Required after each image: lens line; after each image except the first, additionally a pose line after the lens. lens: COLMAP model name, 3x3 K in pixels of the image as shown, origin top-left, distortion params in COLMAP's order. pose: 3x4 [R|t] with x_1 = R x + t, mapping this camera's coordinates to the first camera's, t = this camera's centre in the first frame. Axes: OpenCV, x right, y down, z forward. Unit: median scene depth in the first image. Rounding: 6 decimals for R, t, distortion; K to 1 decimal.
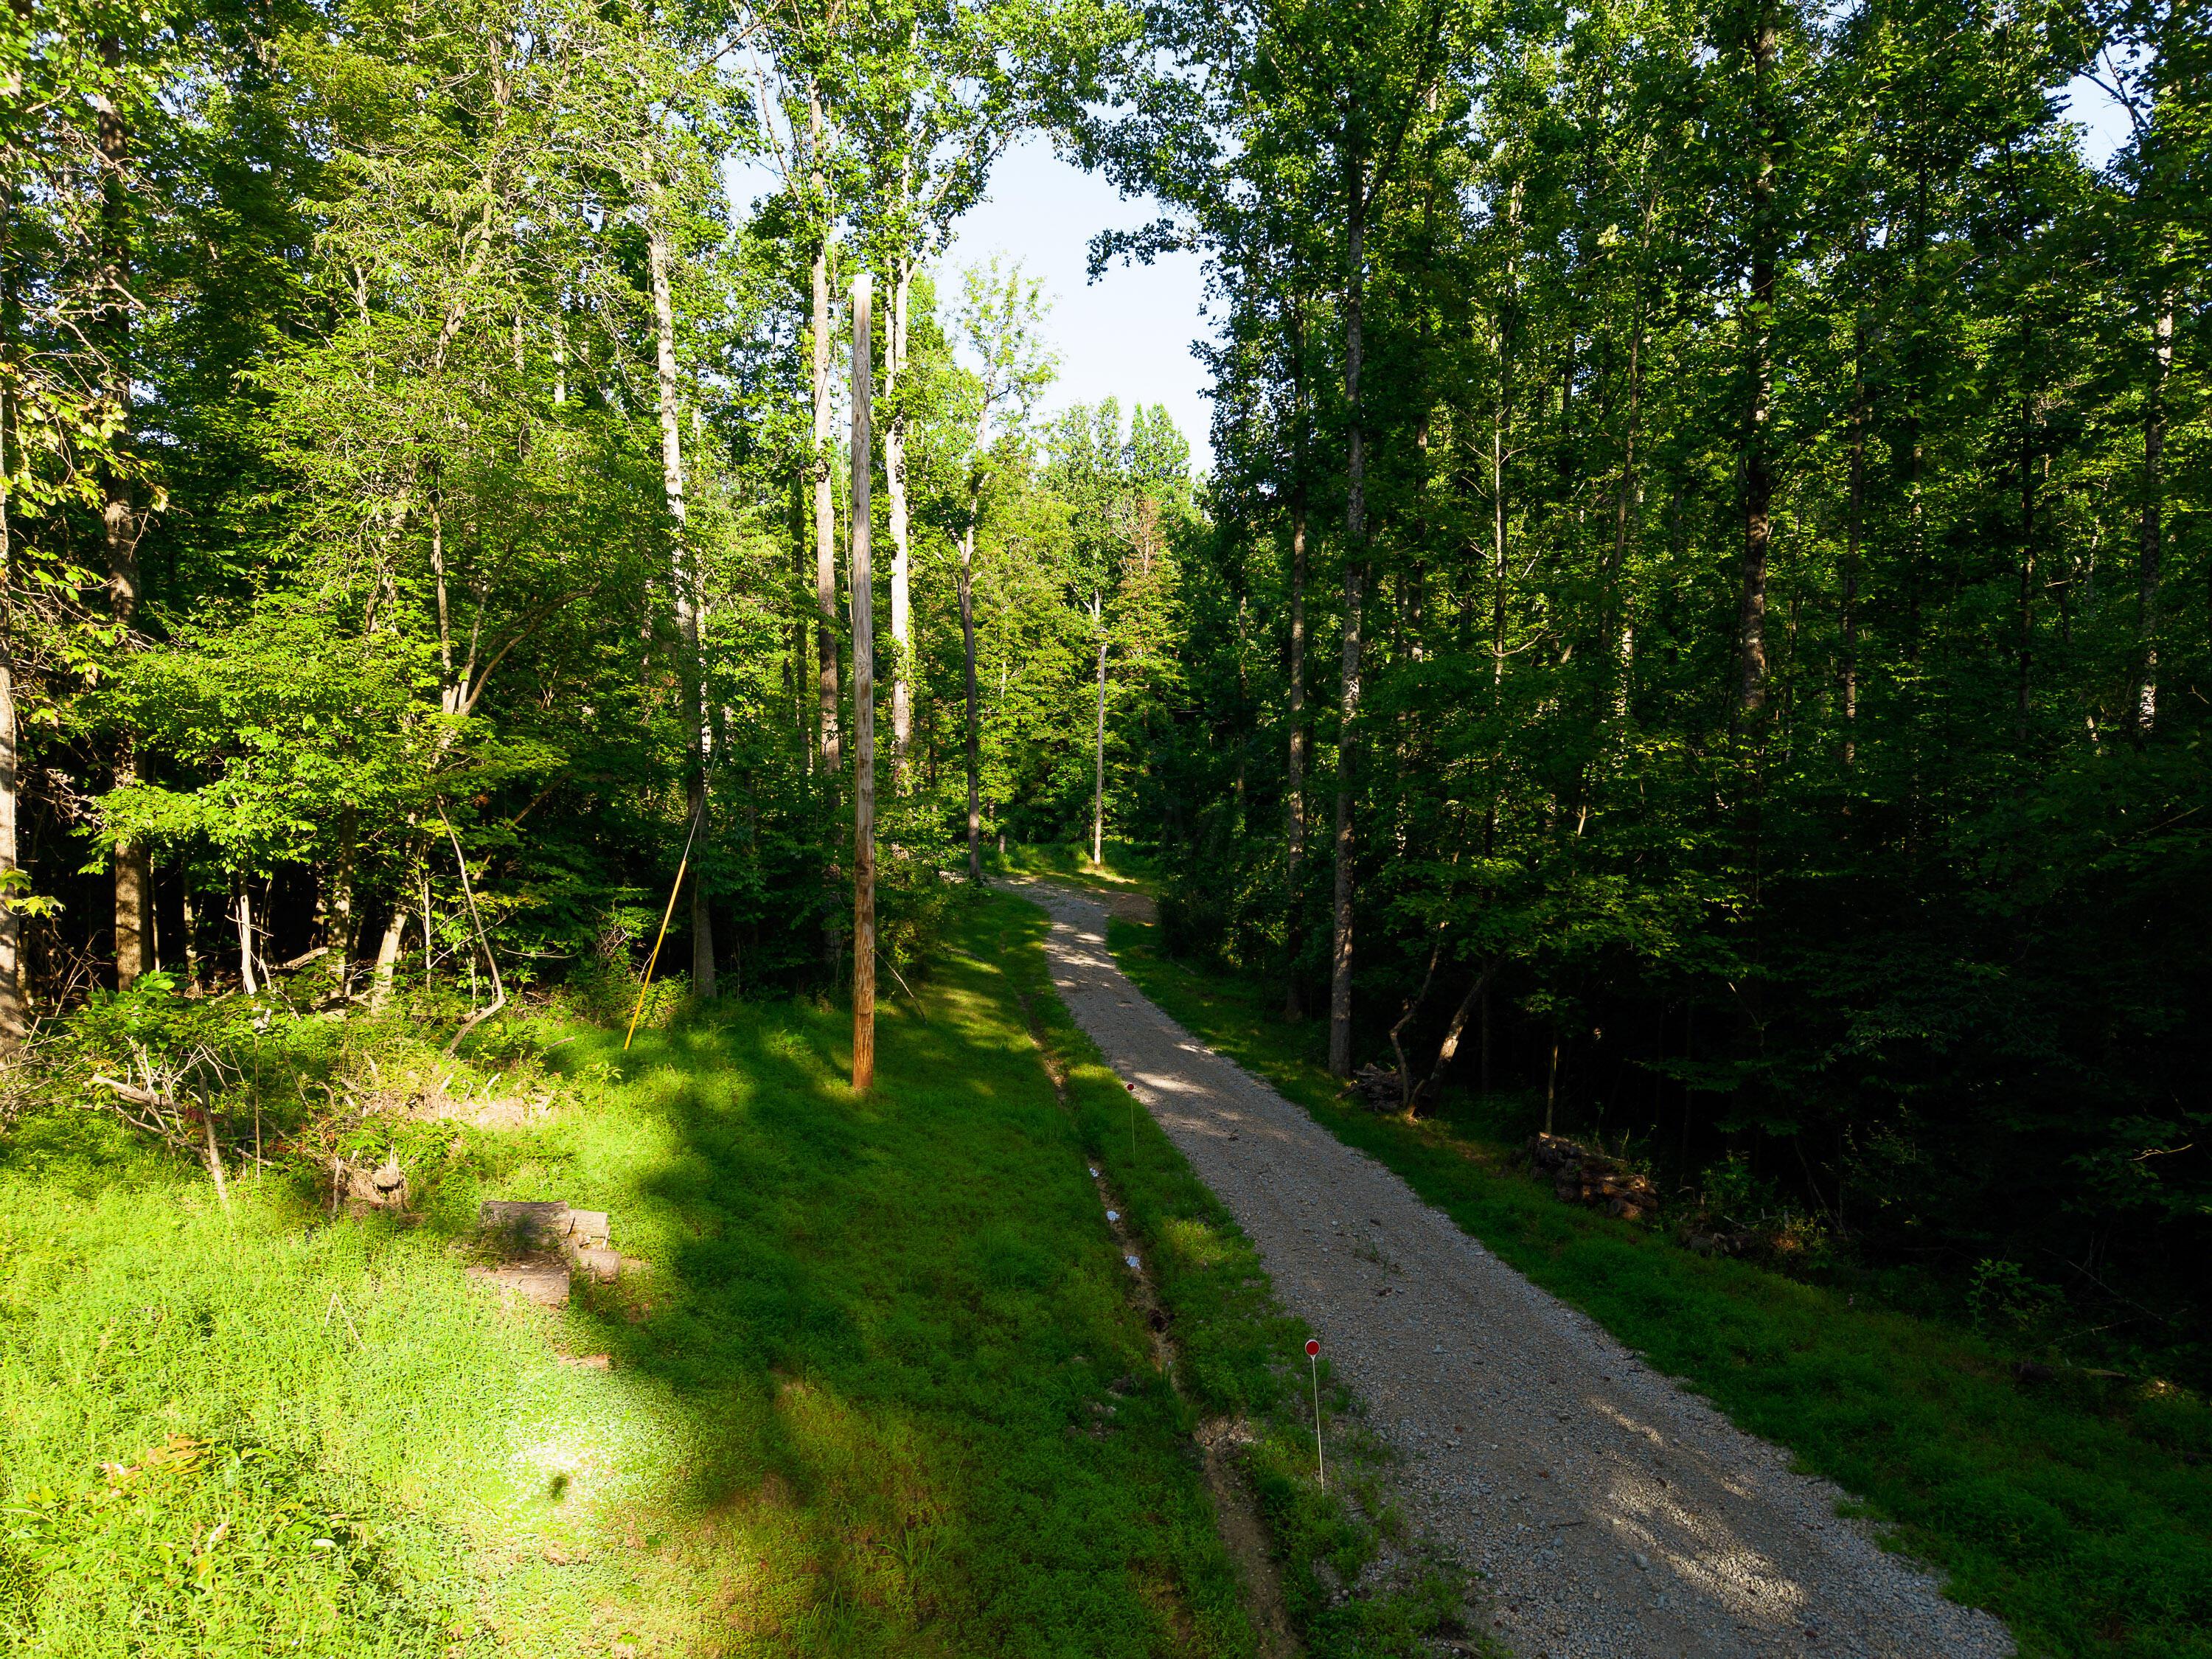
lens RADIAL K [[1414.8, 0, 1151.1], [0, 1414.8, 851.9], [0, 0, 1]] dist [-0.012308, -0.007181]
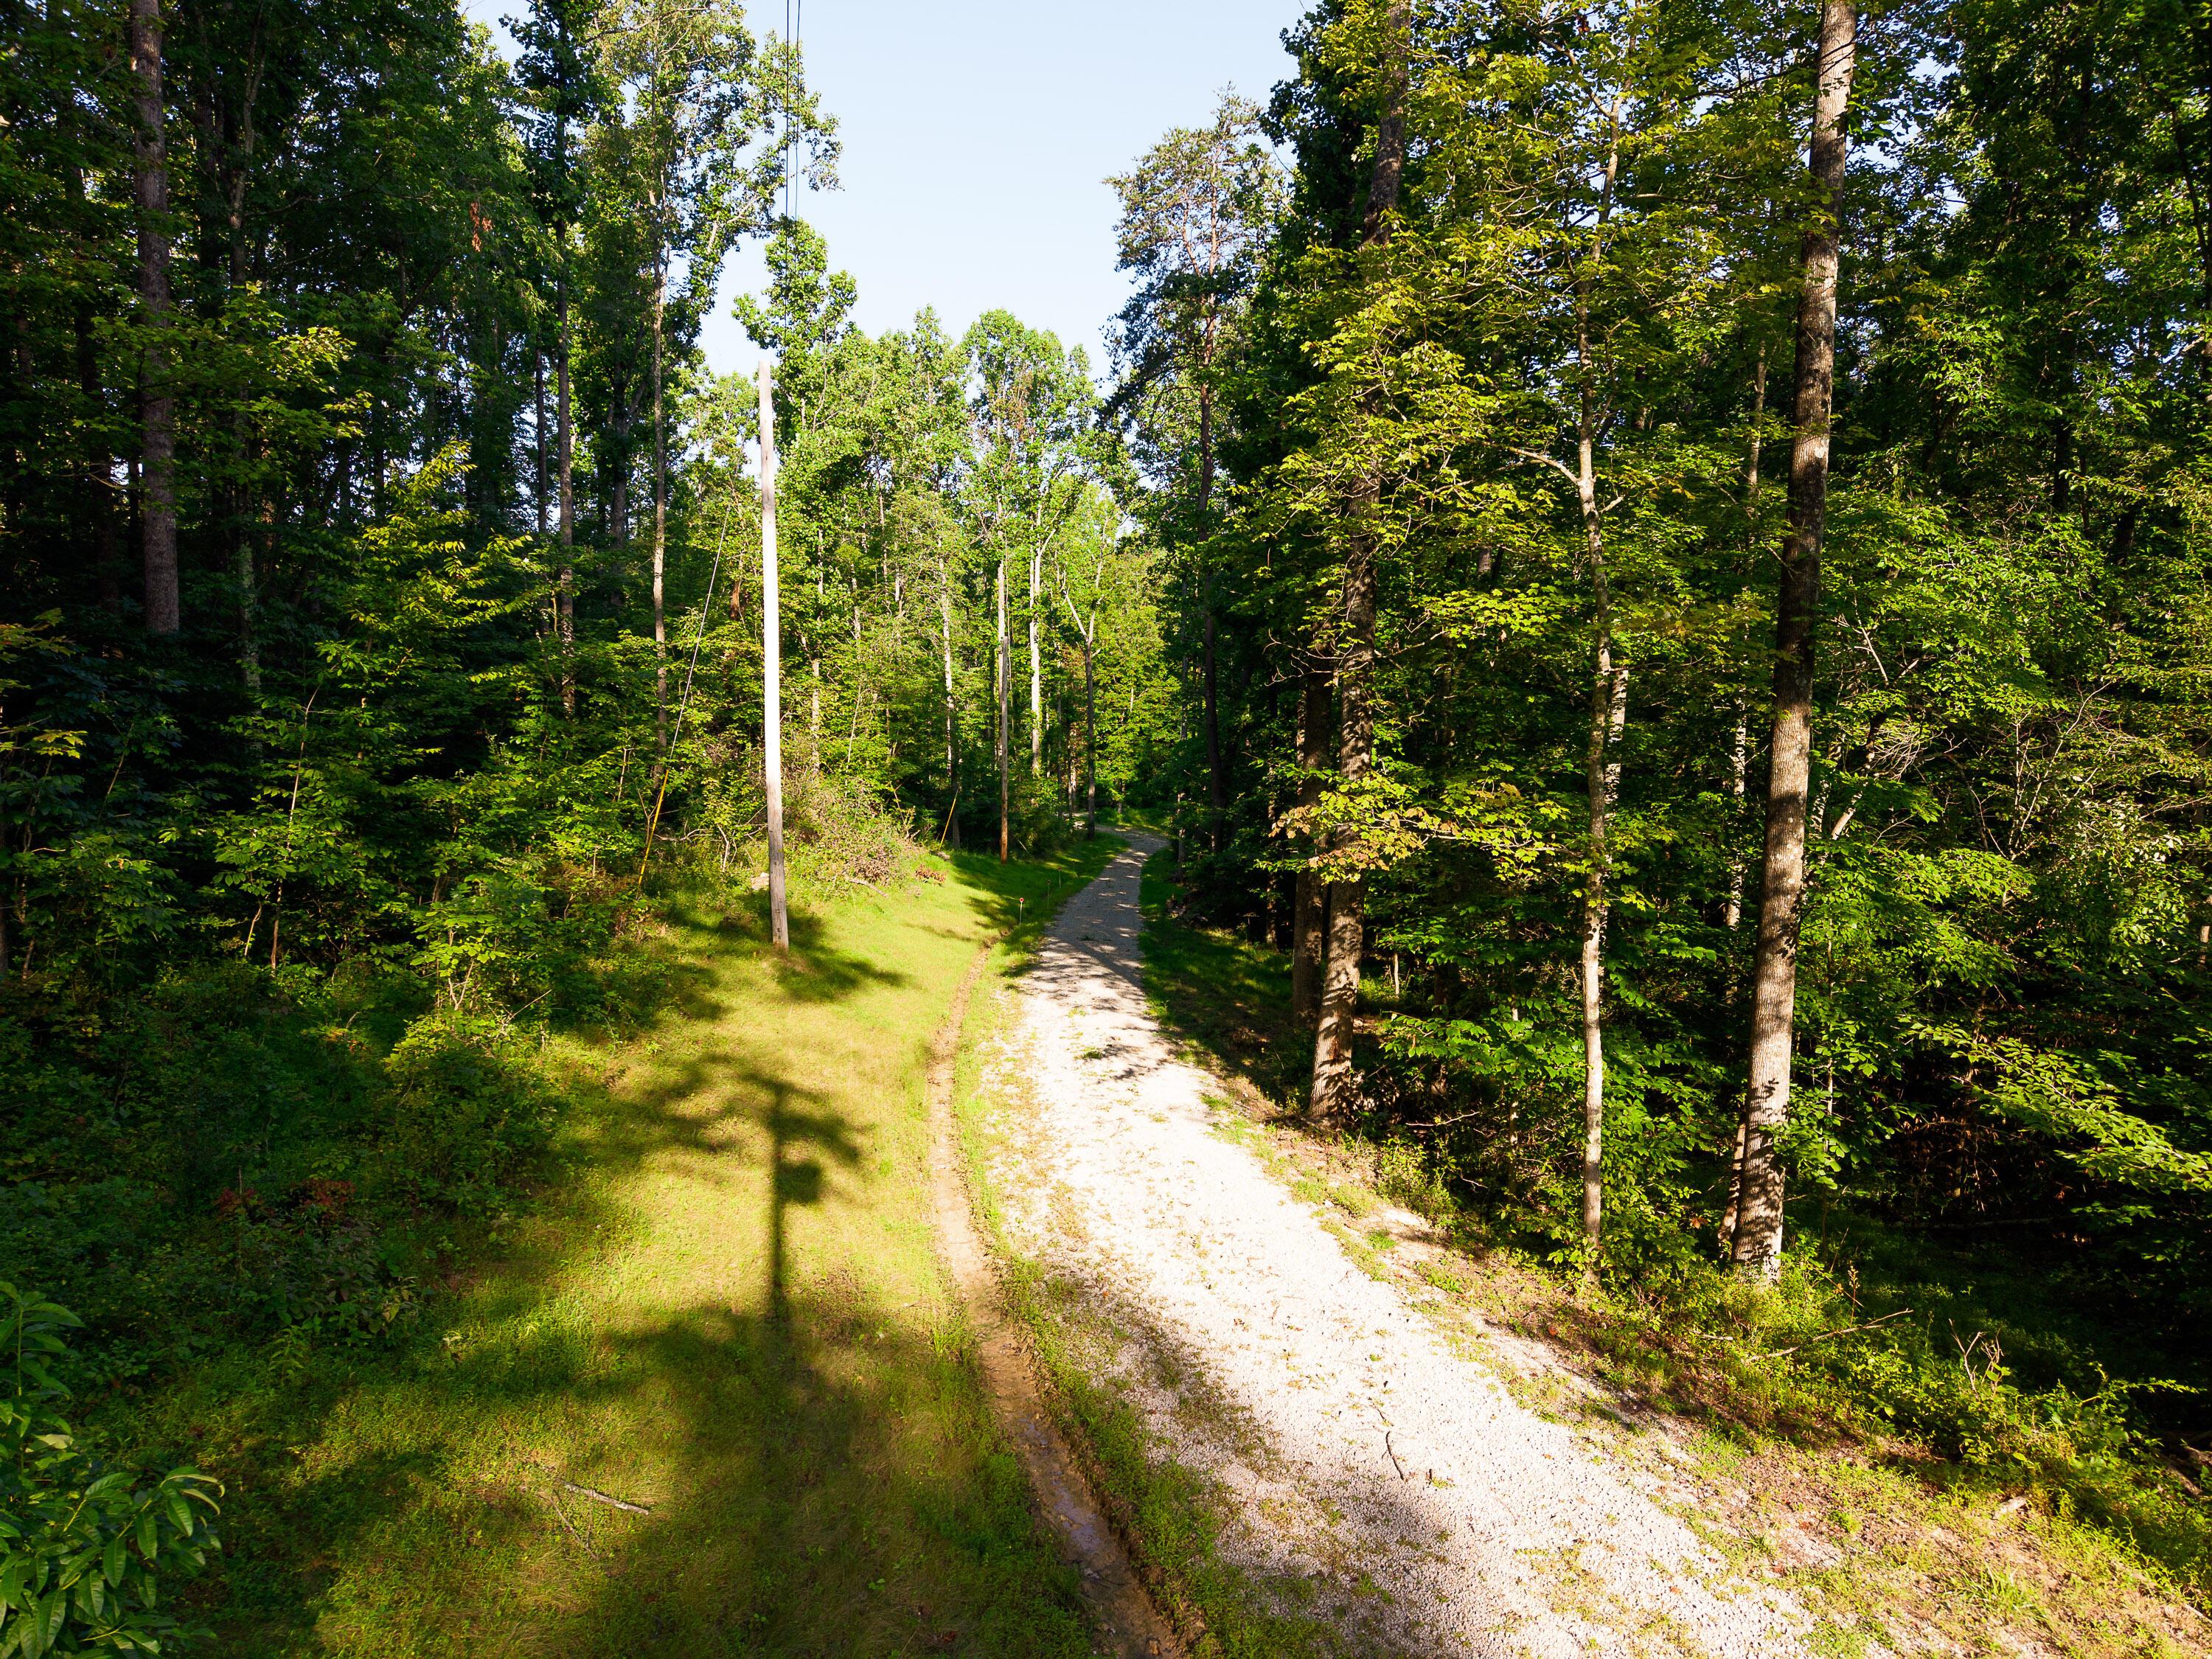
lens RADIAL K [[1414.8, 0, 1103.6], [0, 1414.8, 827.5], [0, 0, 1]] dist [-0.012308, -0.007181]
pose [[0.984036, 0.017179, -0.177139, 0.341403], [-0.017432, 0.999848, 0.000128, 0.036468], [0.177115, 0.002962, 0.984186, -1.235760]]
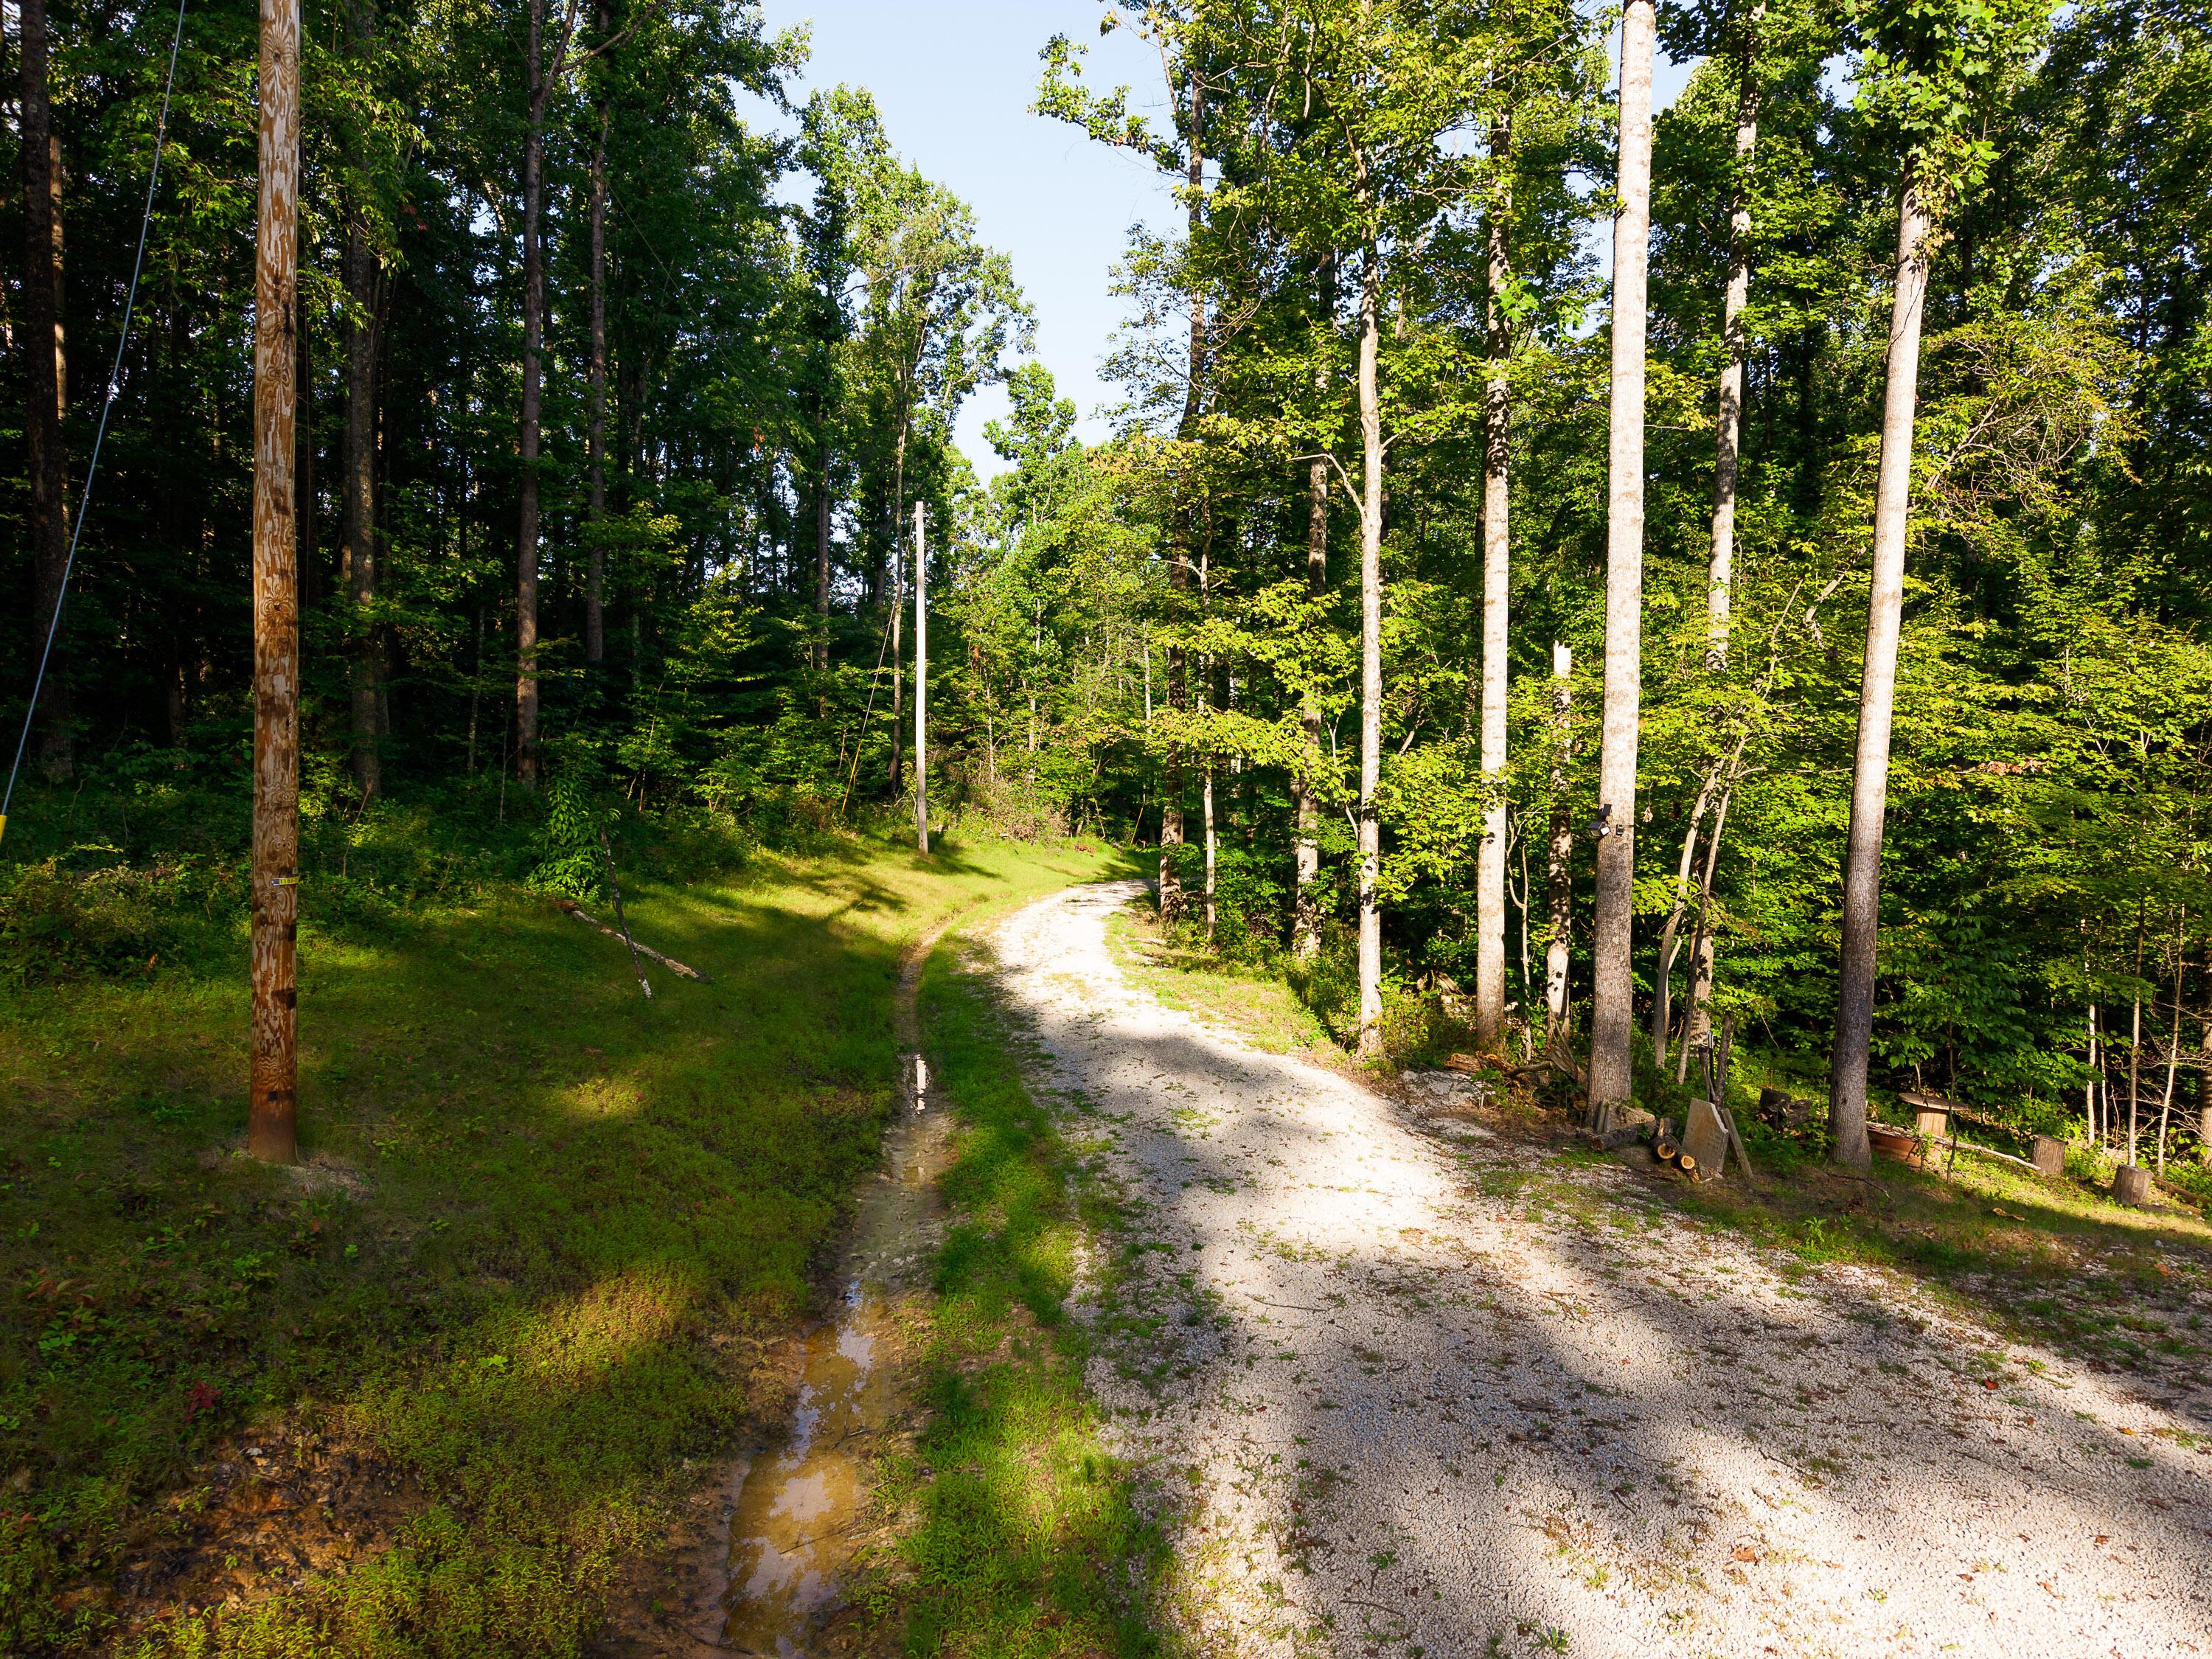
lens RADIAL K [[1414.8, 0, 1126.1], [0, 1414.8, 822.6], [0, 0, 1]] dist [-0.012308, -0.007181]
pose [[0.925786, 0.019029, -0.377569, 0.661322], [-0.037471, 0.998433, -0.041558, 0.119165], [0.376187, 0.052622, 0.925048, -1.593168]]
